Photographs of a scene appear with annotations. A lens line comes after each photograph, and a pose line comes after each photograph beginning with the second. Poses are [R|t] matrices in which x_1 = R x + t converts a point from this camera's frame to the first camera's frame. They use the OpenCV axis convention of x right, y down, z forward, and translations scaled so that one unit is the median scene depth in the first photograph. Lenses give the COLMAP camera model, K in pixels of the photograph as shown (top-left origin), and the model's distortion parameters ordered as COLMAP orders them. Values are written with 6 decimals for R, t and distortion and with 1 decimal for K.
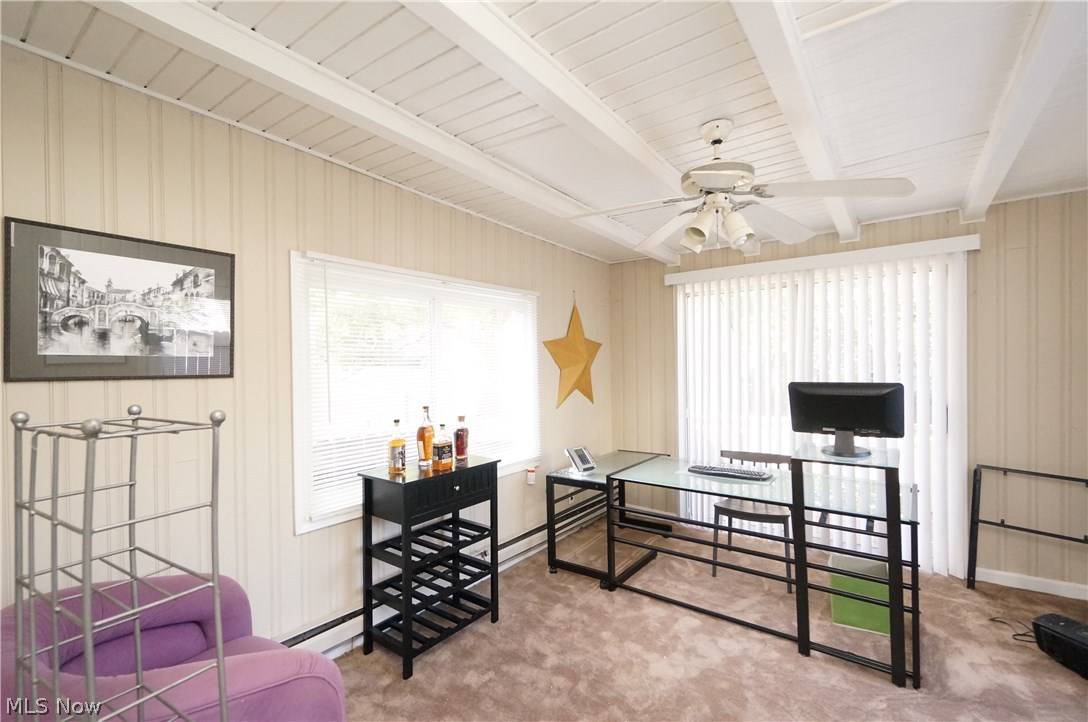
lens RADIAL K [[490.6, 0, 543.6], [0, 490.6, 363.9], [0, 0, 1]] dist [-0.001355, 0.002613]
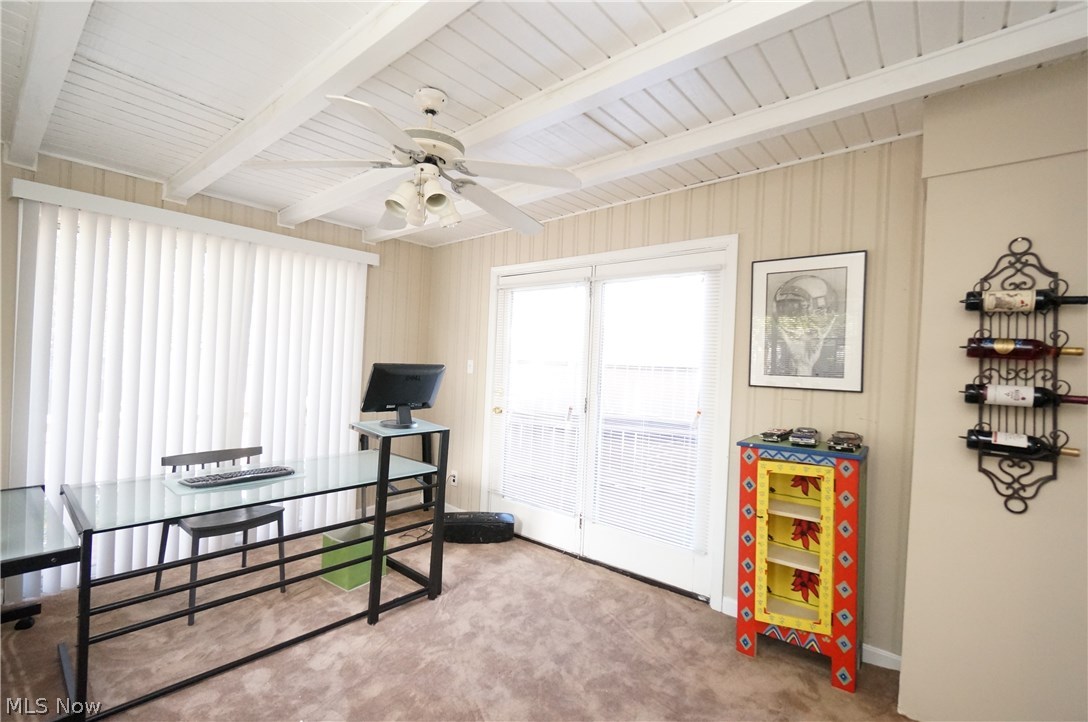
lens RADIAL K [[490.6, 0, 544.6], [0, 490.6, 359.9], [0, 0, 1]] dist [-0.001355, 0.002613]
pose [[0.049171, 0.023833, 0.998506, -0.424459], [-0.033883, 0.999180, -0.022181, 0.035260], [-0.998216, -0.032741, 0.049938, 0.500983]]
